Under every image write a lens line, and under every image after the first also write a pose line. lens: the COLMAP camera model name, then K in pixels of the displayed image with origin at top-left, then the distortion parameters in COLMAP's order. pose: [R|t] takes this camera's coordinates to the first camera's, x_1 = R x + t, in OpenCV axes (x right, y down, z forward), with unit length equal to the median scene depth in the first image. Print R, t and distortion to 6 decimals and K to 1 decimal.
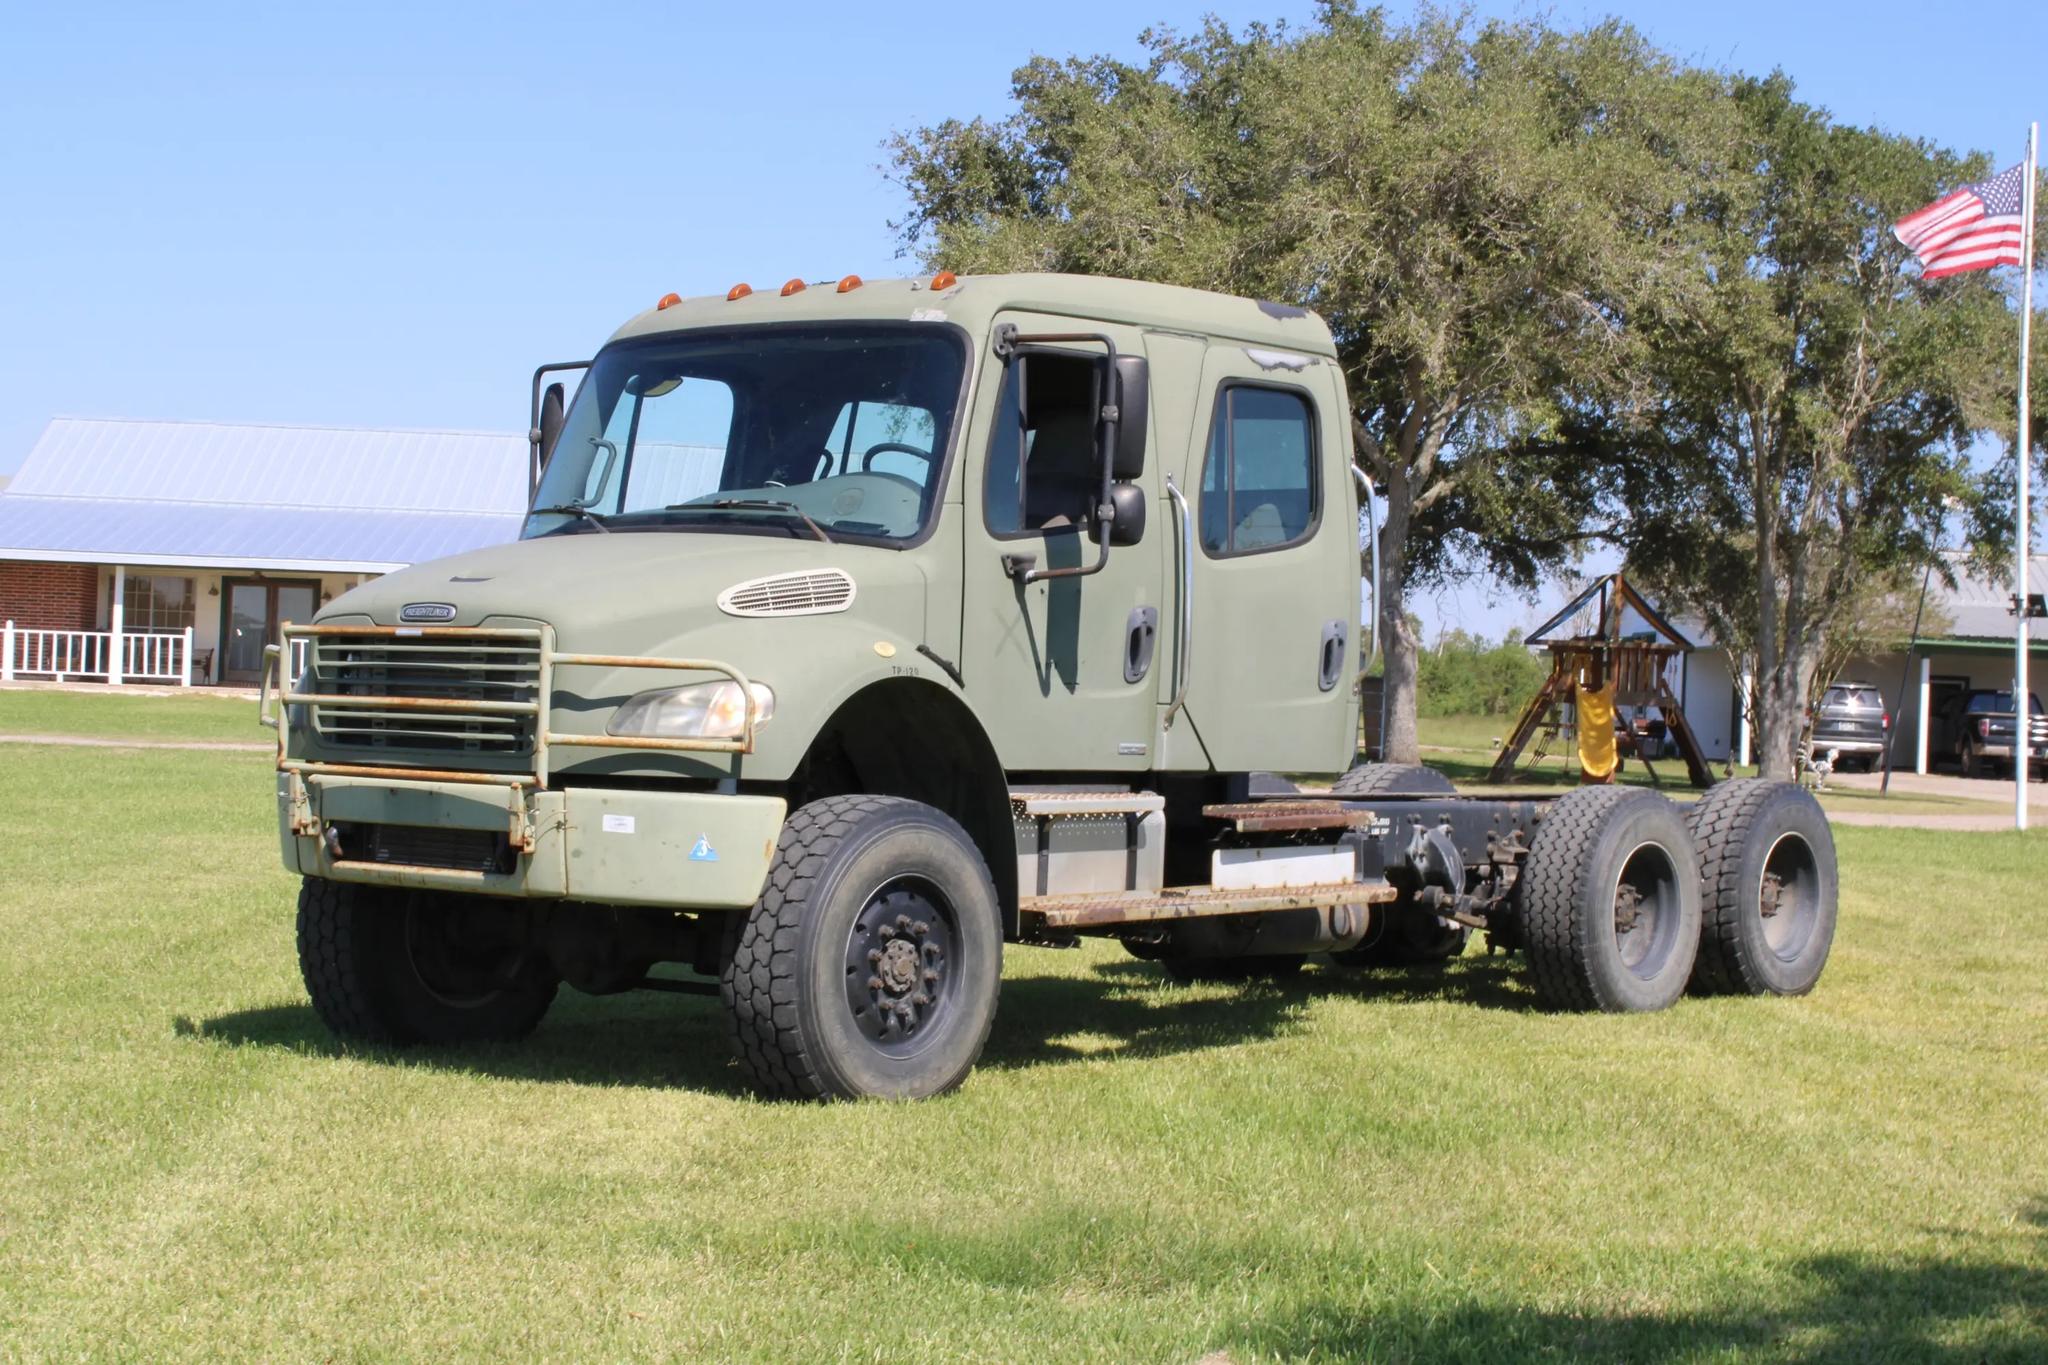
lens RADIAL K [[3480.3, 0, 1024.0], [0, 3480.3, 682.5], [0, 0, 1]] dist [0.008322, 0.133637]
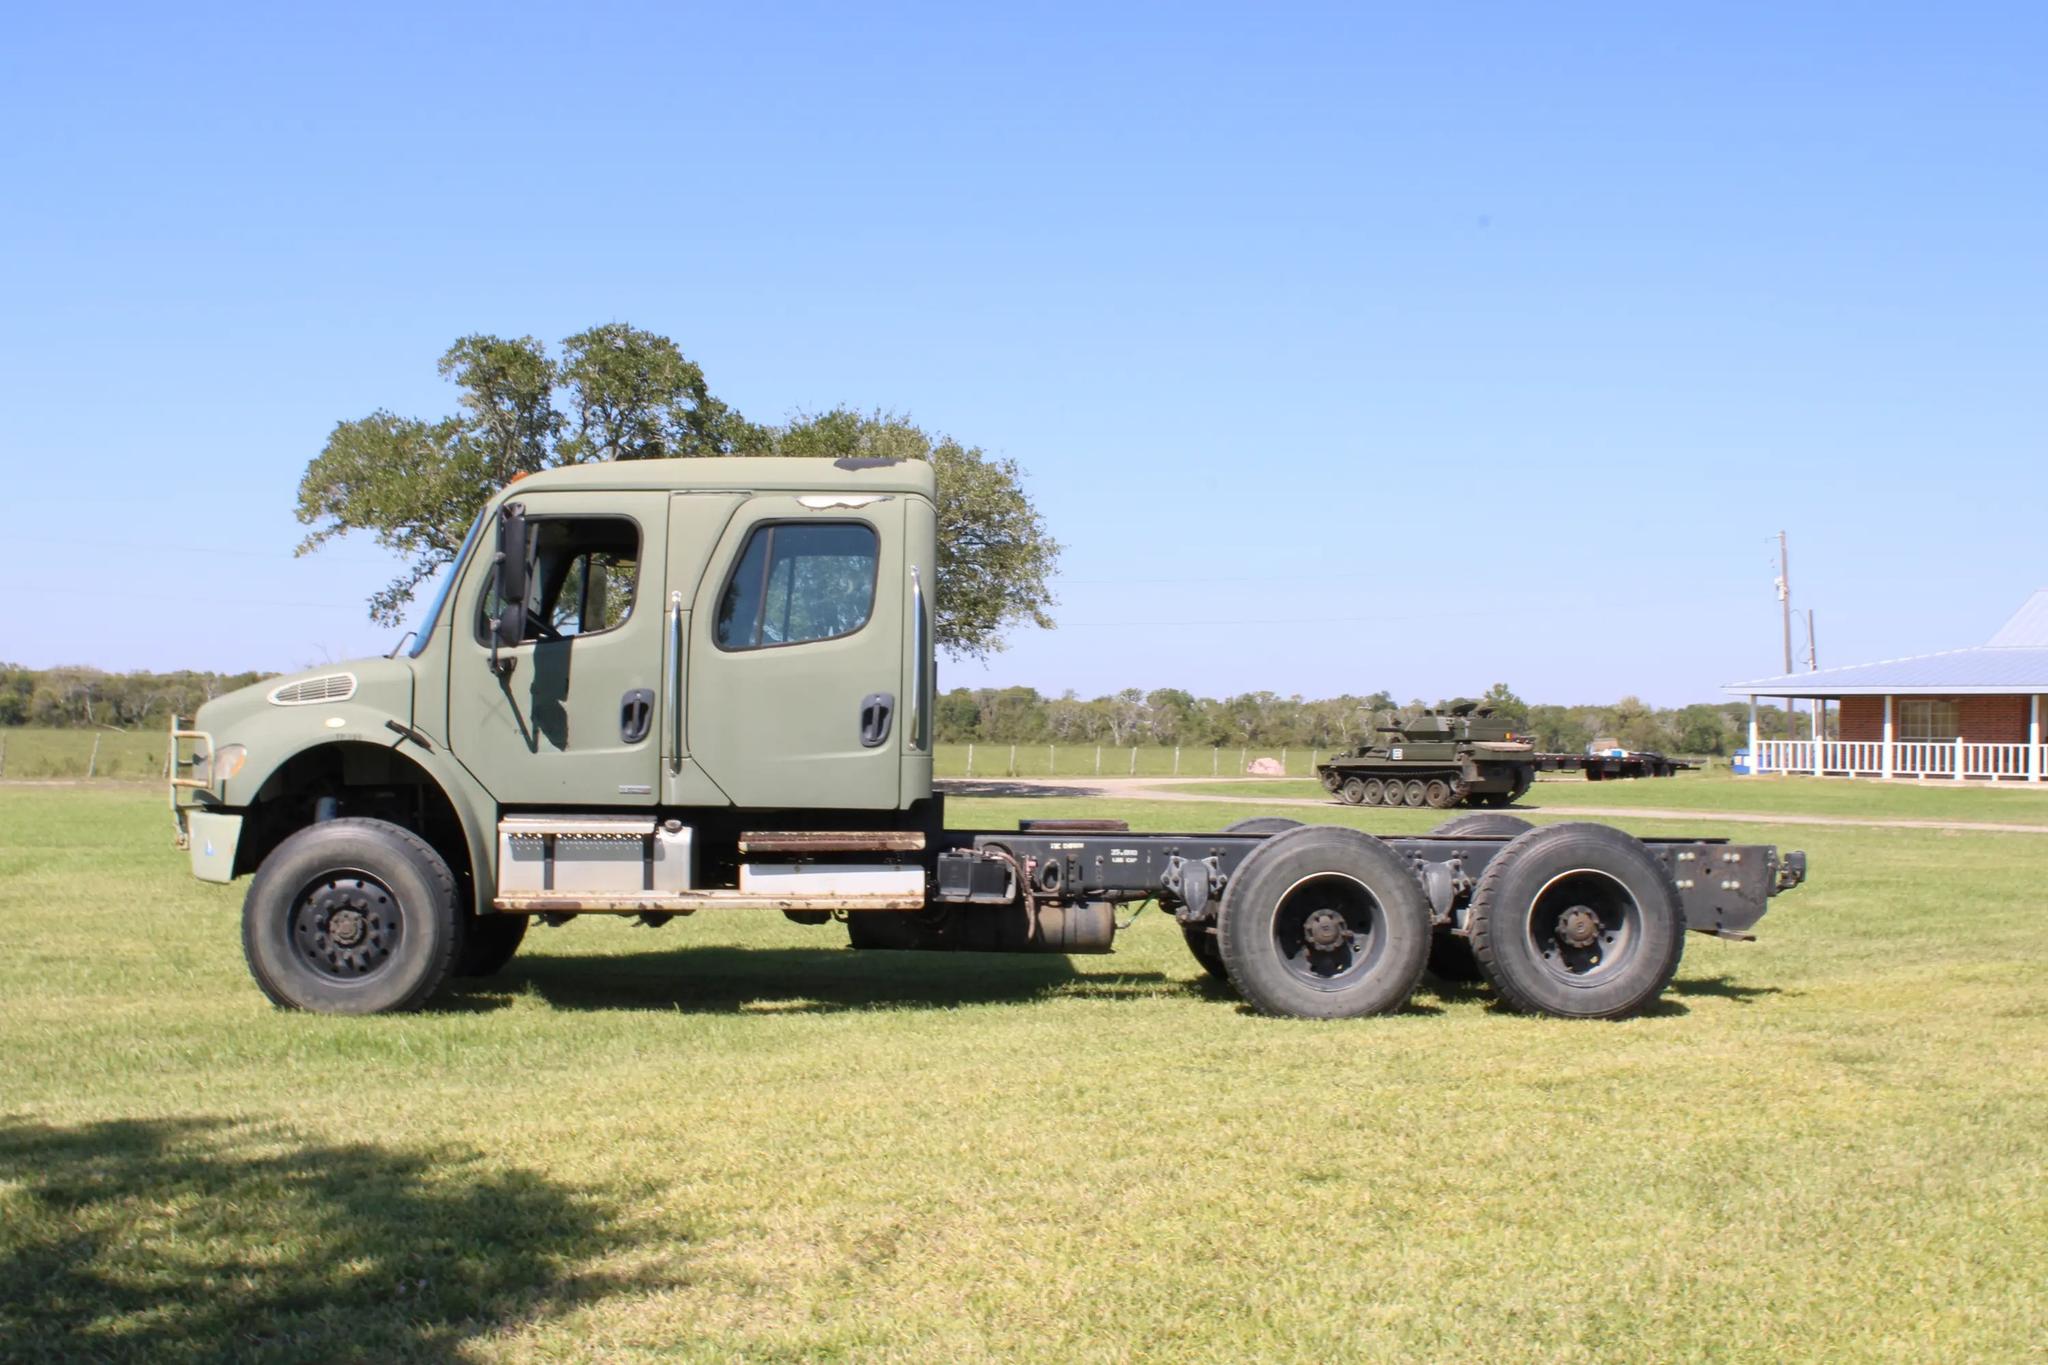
lens RADIAL K [[2353.2, 0, 1024.0], [0, 2353.2, 682.5], [0, 0, 1]] dist [-0.050615, 0.002550]
pose [[0.655118, -0.044707, -0.754202, 0.881175], [0.008862, 0.998634, -0.051498, 0.026951], [0.755474, 0.027054, 0.654620, 0.505129]]
